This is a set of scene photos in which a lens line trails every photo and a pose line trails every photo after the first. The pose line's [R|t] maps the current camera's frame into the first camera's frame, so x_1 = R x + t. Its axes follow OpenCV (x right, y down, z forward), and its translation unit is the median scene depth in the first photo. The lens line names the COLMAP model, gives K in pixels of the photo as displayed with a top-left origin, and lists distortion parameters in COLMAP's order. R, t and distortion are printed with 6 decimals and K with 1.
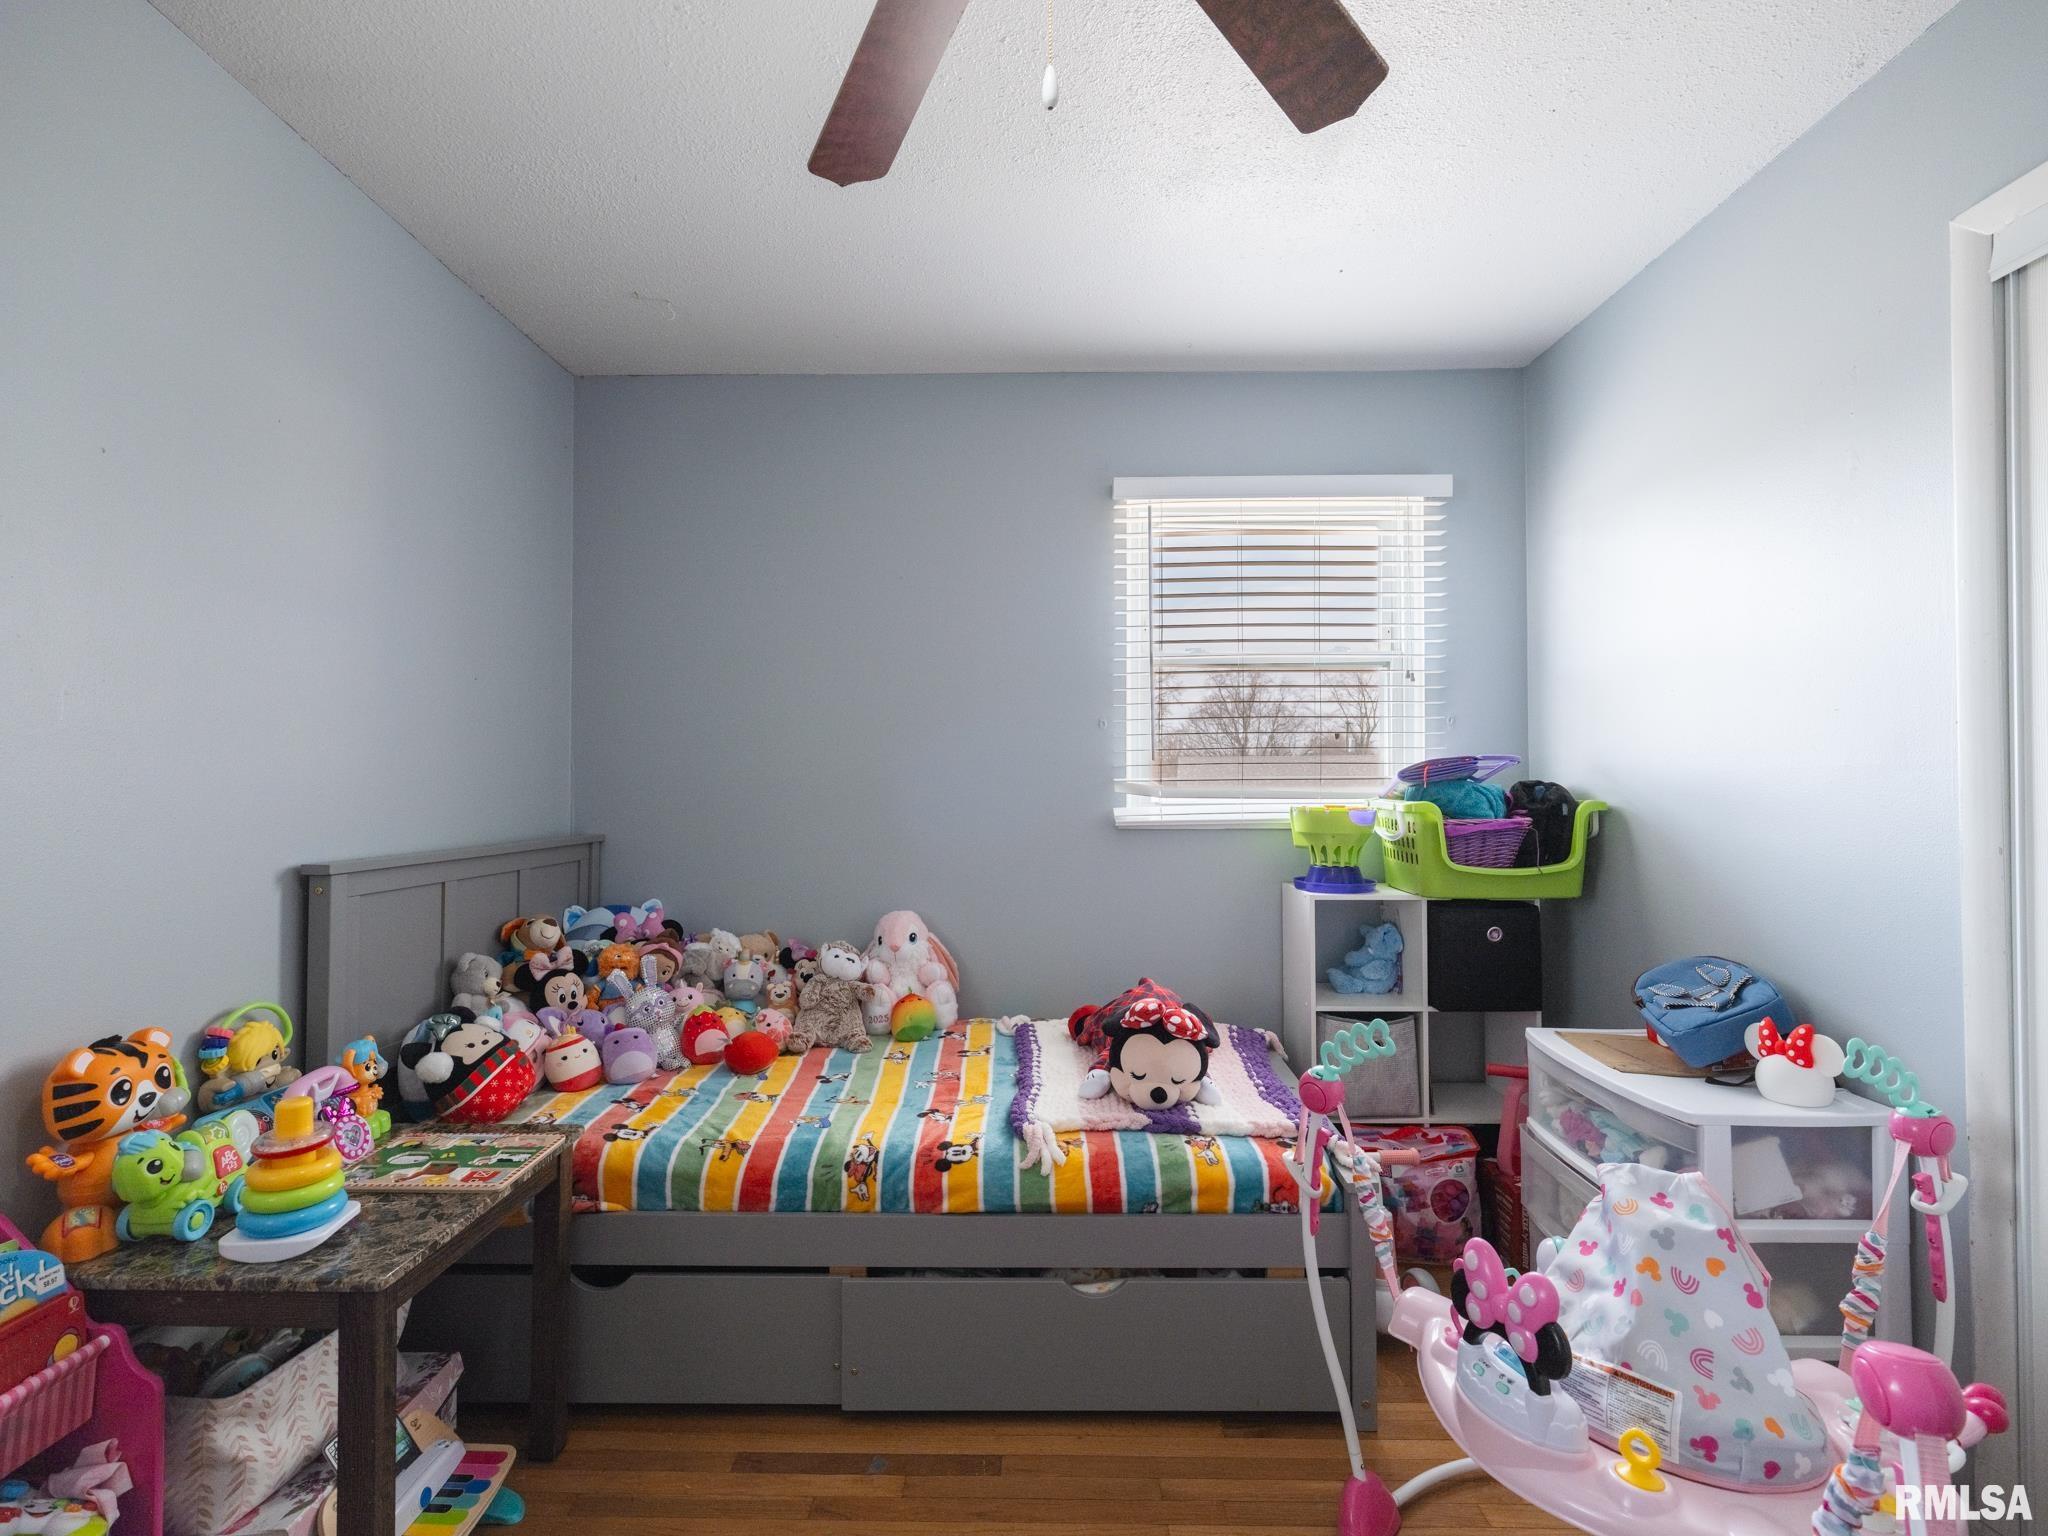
lens RADIAL K [[948.3, 0, 1024.0], [0, 948.3, 768.0], [0, 0, 1]] dist [-0.002697, 0.000652]
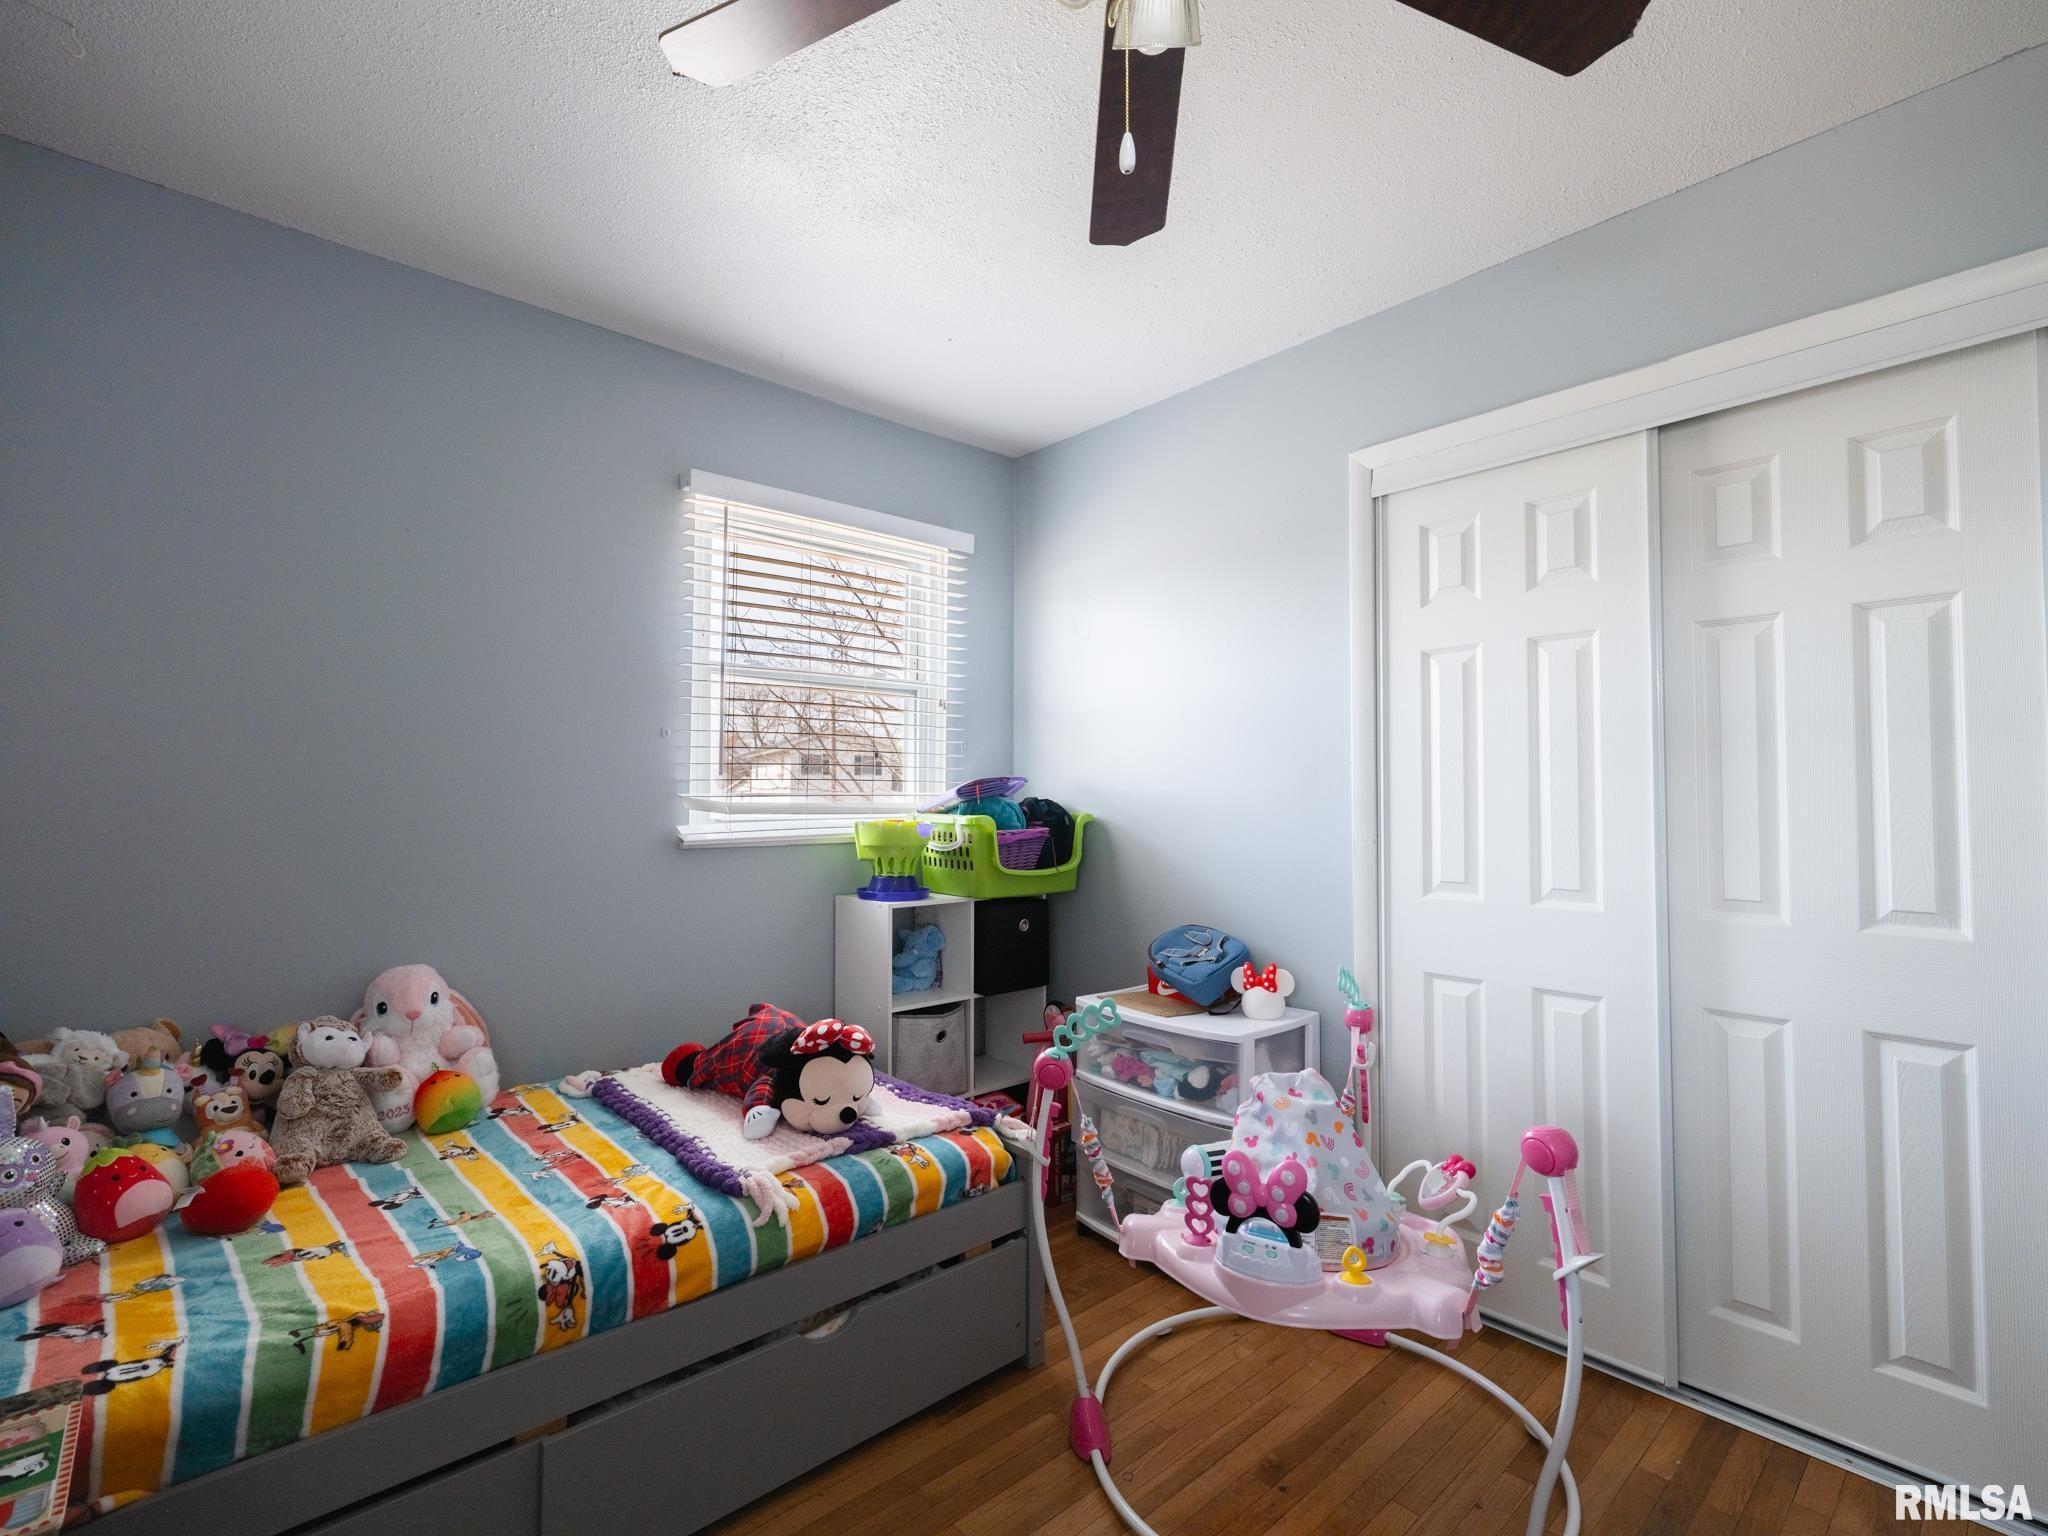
lens RADIAL K [[939.8, 0, 1024.0], [0, 939.8, 768.0], [0, 0, 1]] dist [-0.002107, 0.001191]
pose [[0.735289, 0.025096, 0.677289, -0.392000], [-0.013947, 0.999663, -0.021900, 0.002545], [-0.677610, 0.006657, 0.735391, 0.152930]]
